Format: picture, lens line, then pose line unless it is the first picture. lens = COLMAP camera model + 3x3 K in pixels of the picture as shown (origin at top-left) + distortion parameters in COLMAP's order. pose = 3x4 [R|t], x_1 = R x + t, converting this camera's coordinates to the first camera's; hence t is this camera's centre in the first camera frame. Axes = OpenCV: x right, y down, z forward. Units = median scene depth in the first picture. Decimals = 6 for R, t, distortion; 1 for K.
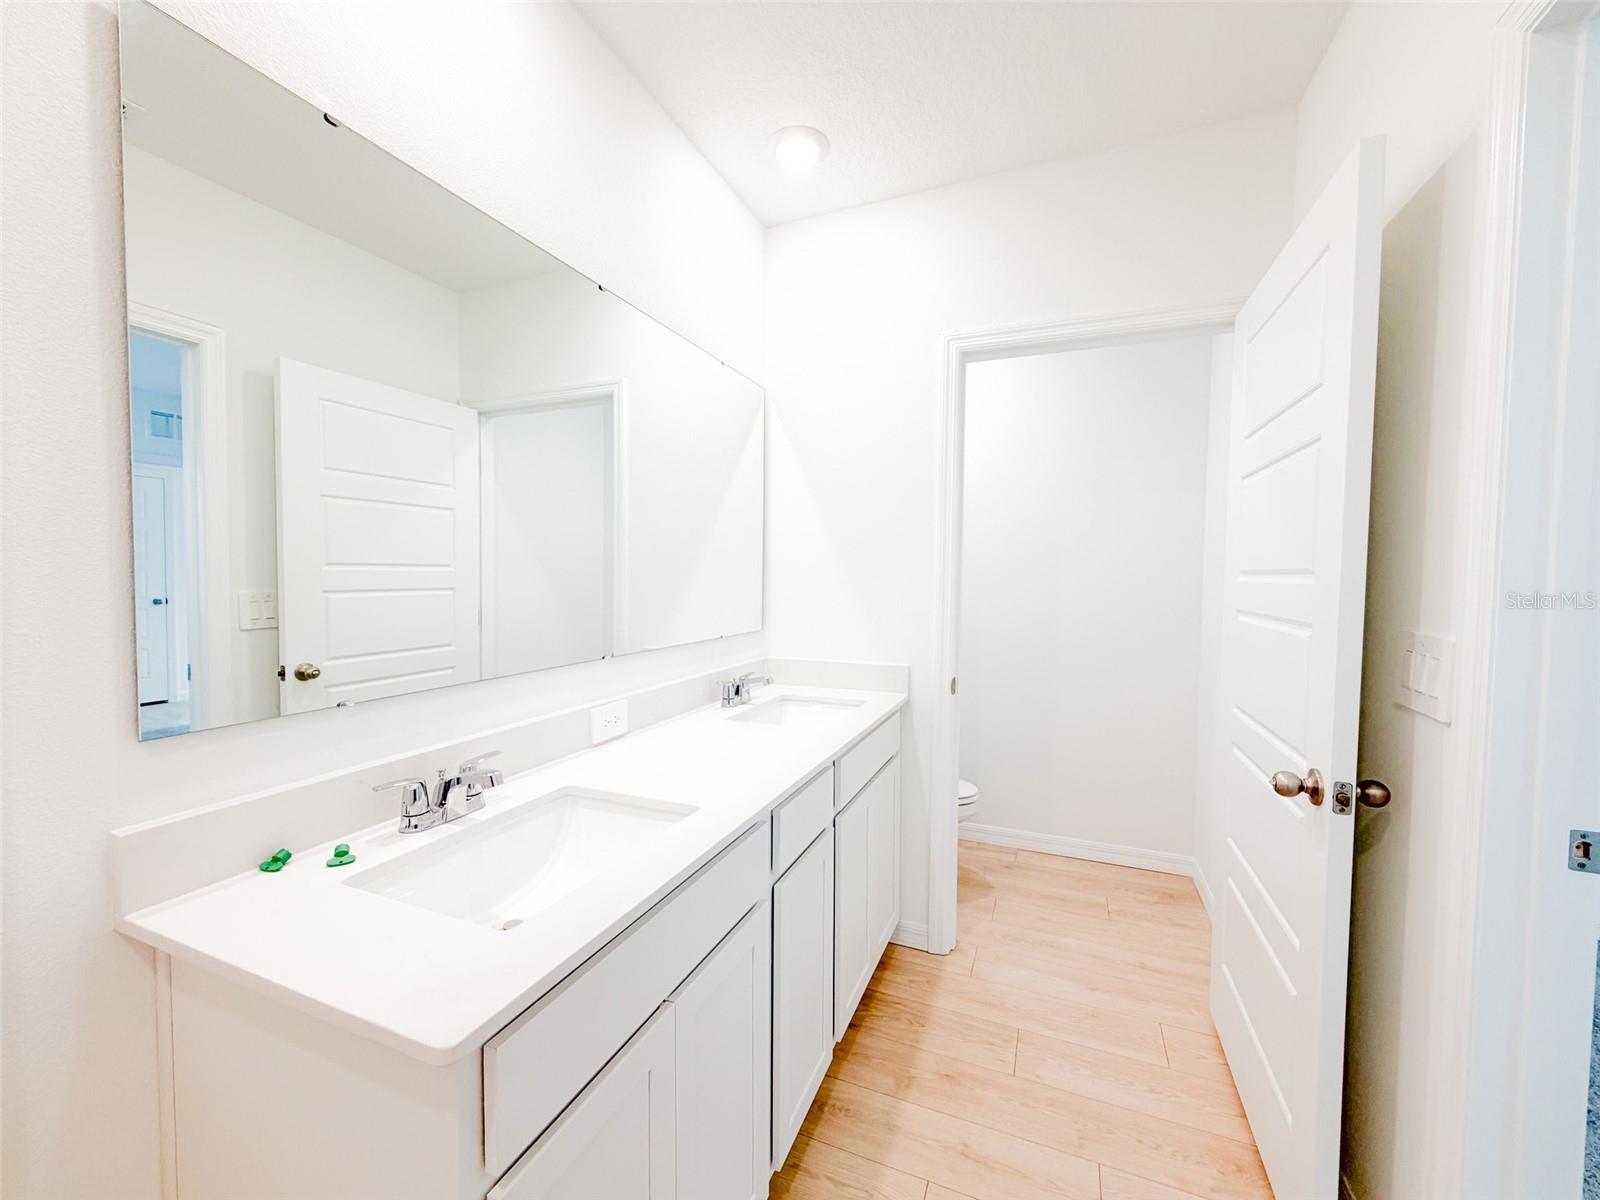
lens RADIAL K [[638.5, 0, 792.5], [0, 638.5, 591.2], [0, 0, 1]] dist [-0.000223, 0.000436]
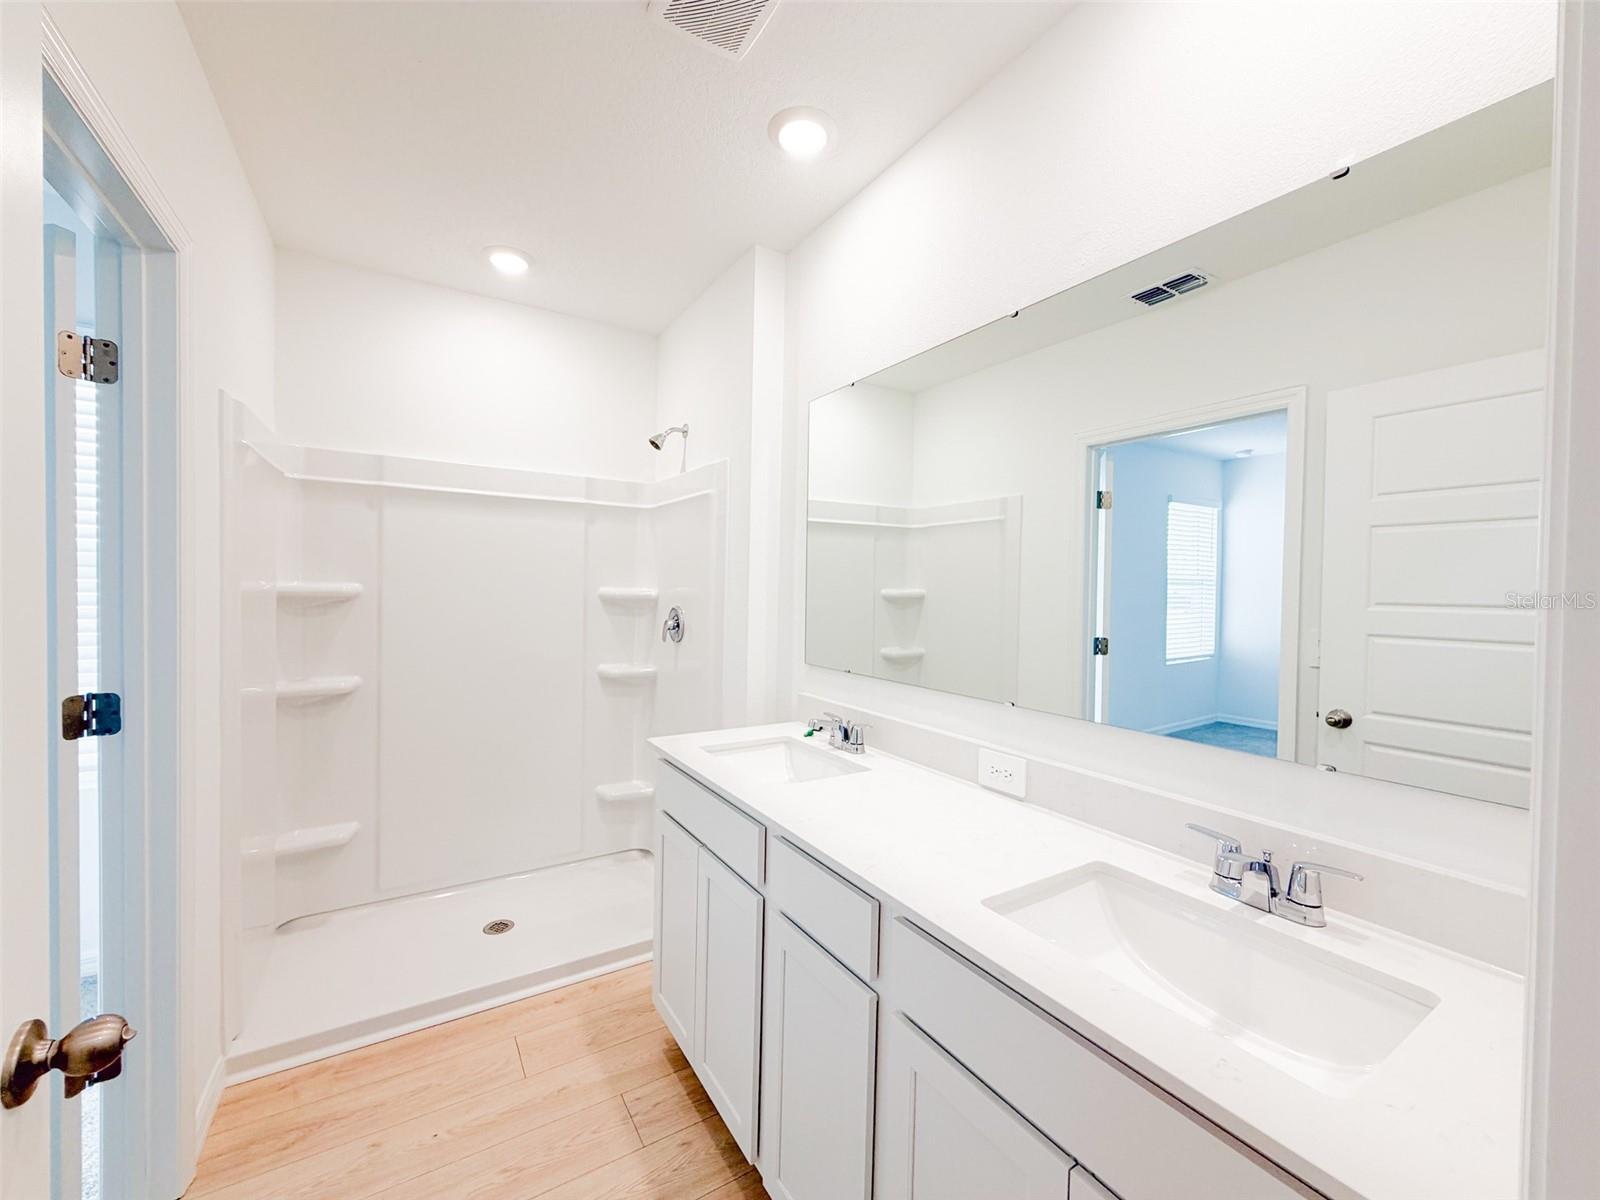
lens RADIAL K [[638.5, 0, 805.5], [0, 638.5, 610.5], [0, 0, 1]] dist [-0.000223, 0.000436]
pose [[-0.573901, 0.009340, -0.818871, 0.449327], [-0.040826, 0.998365, 0.039999, -0.039240], [0.817906, 0.056386, -0.572582, 0.913121]]
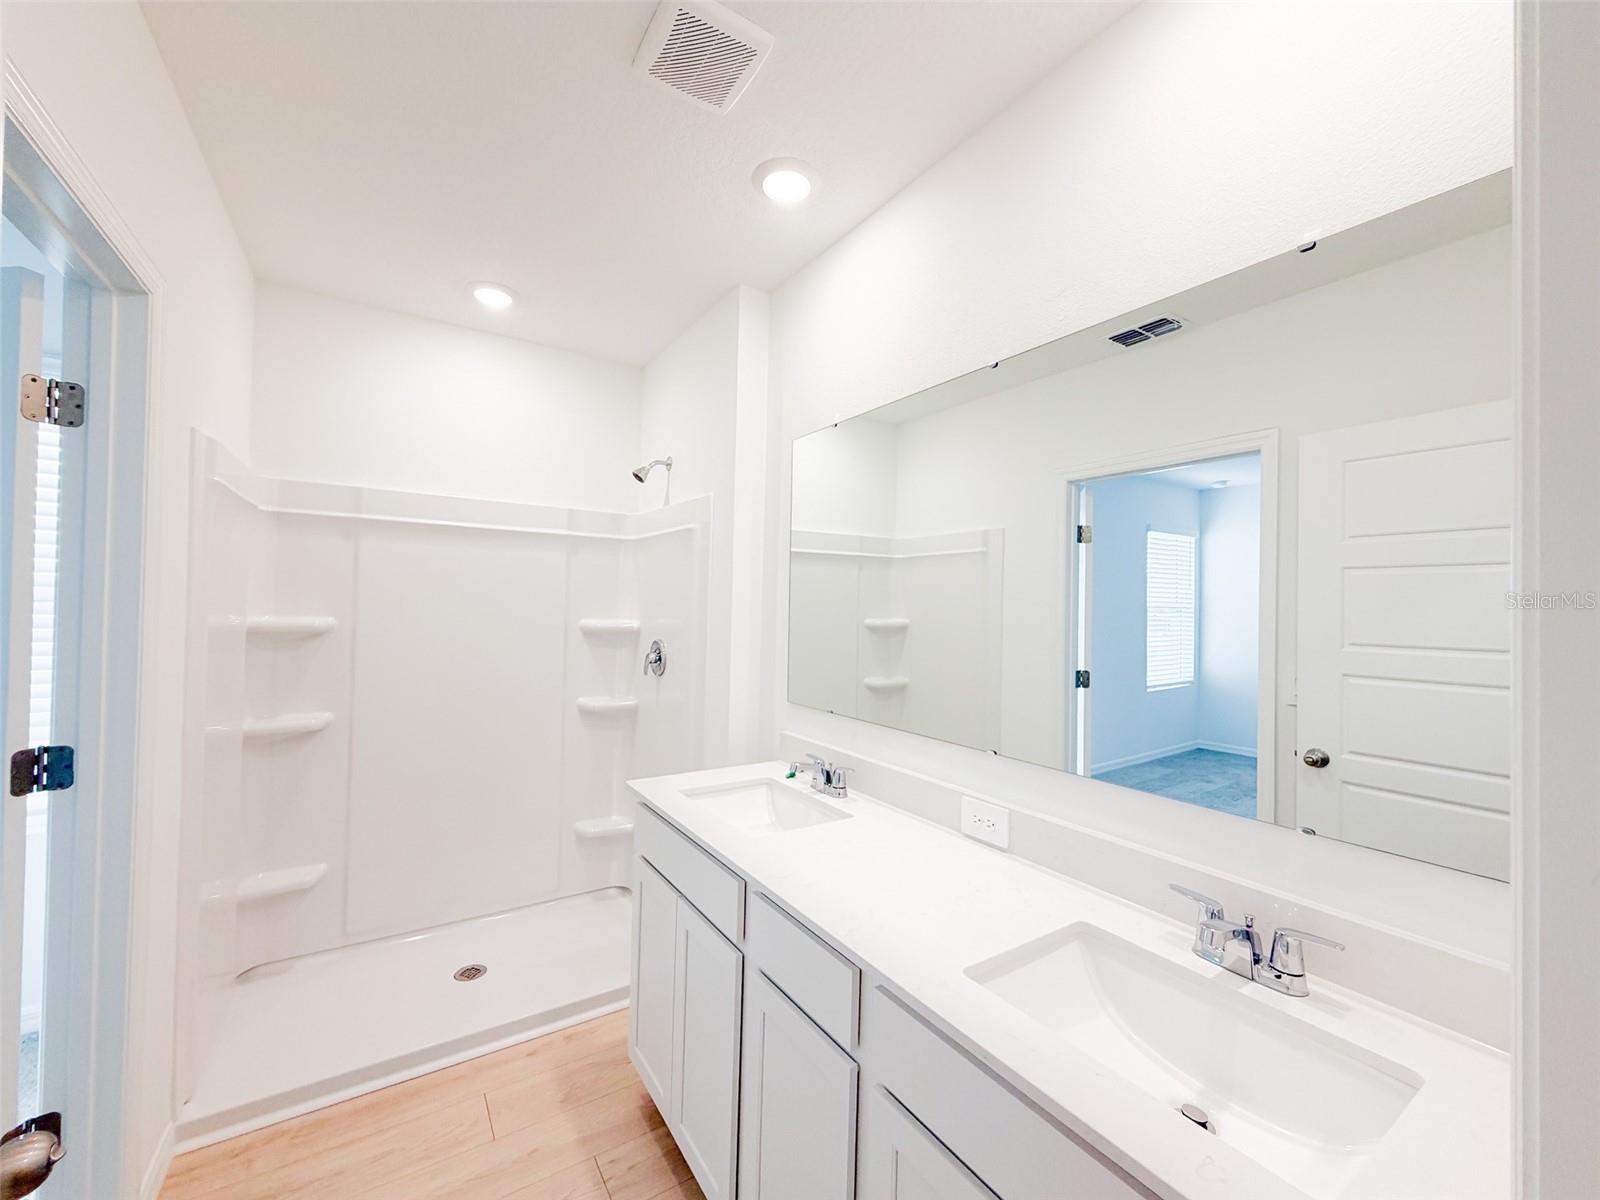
lens RADIAL K [[638.5, 0, 805.2], [0, 638.5, 609.3], [0, 0, 1]] dist [-0.000223, 0.000436]
pose [[-0.554651, -0.017226, -0.831905, 0.444064], [-0.044703, 0.998959, 0.009119, -0.069287], [0.830881, 0.042247, -0.554844, 0.911926]]
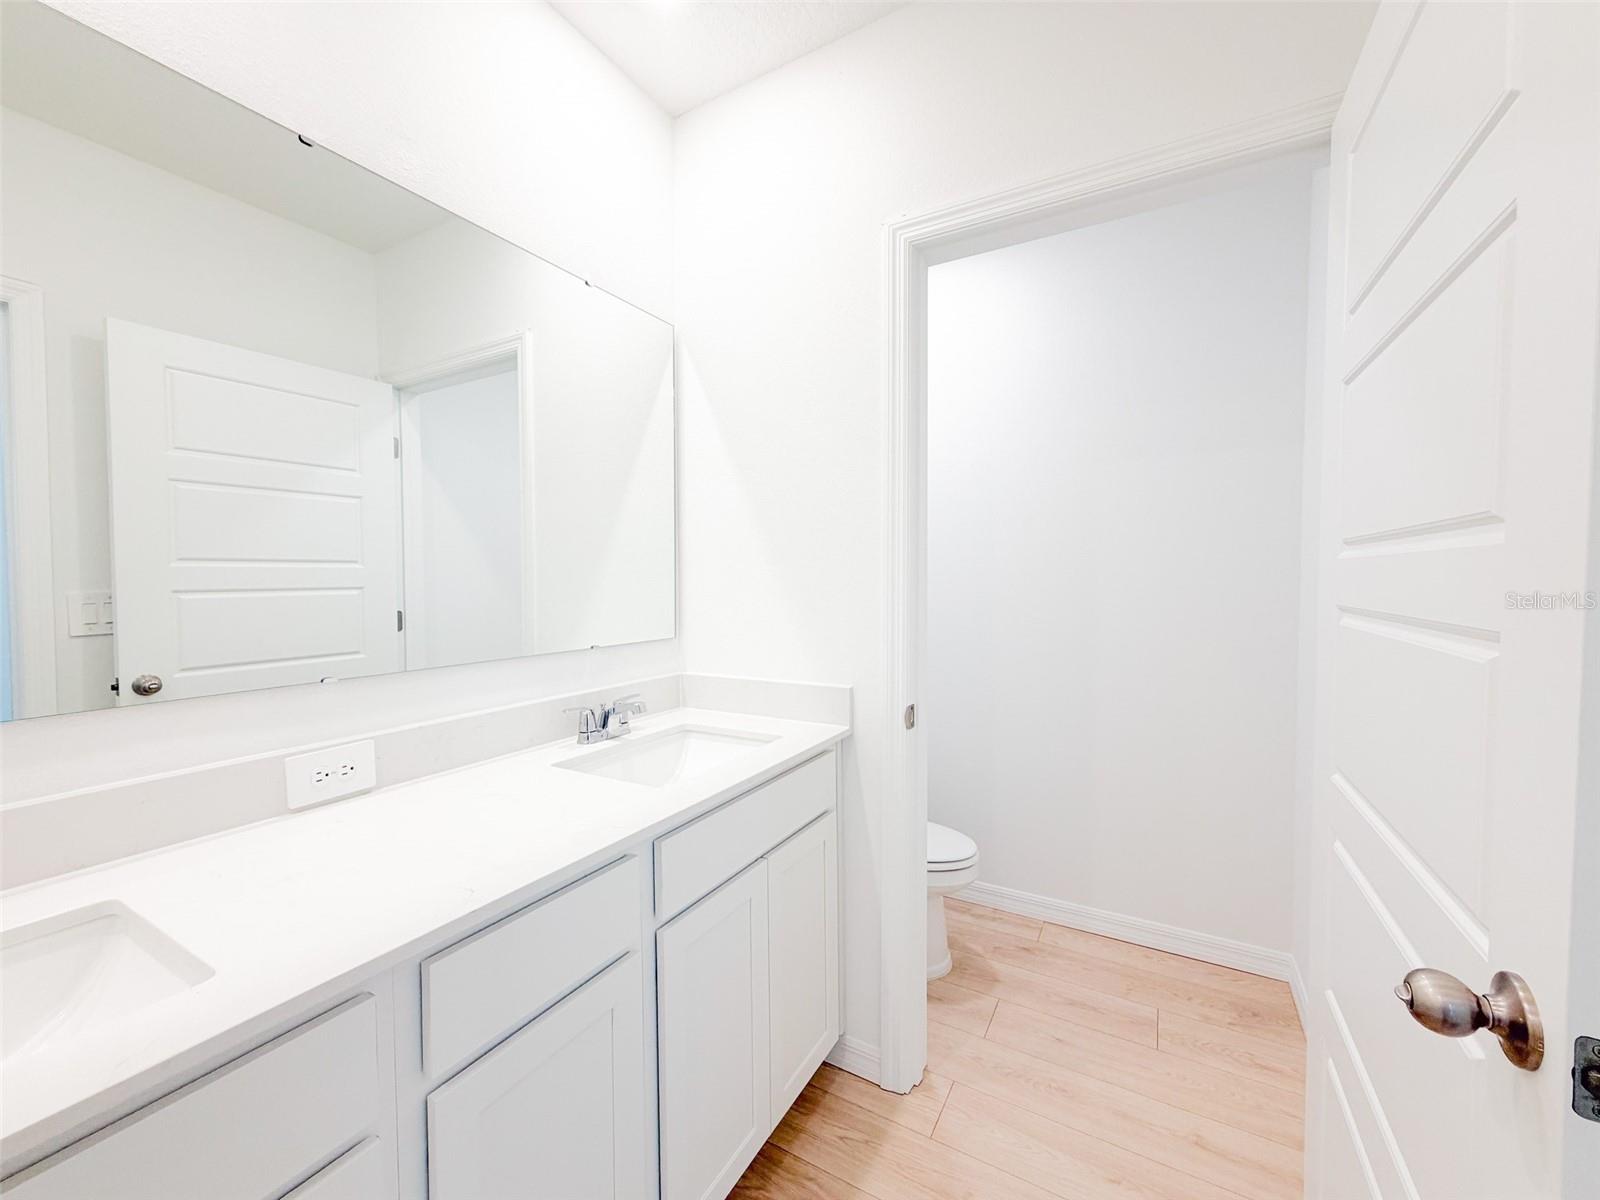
lens RADIAL K [[638.5, 0, 789.8], [0, 638.5, 588.9], [0, 0, 1]] dist [-0.000223, 0.000436]
pose [[0.991634, -0.008193, -0.128820, 0.207709], [0.007250, 0.999943, -0.007786, 0.010221], [0.128877, 0.006787, 0.991637, 0.269574]]
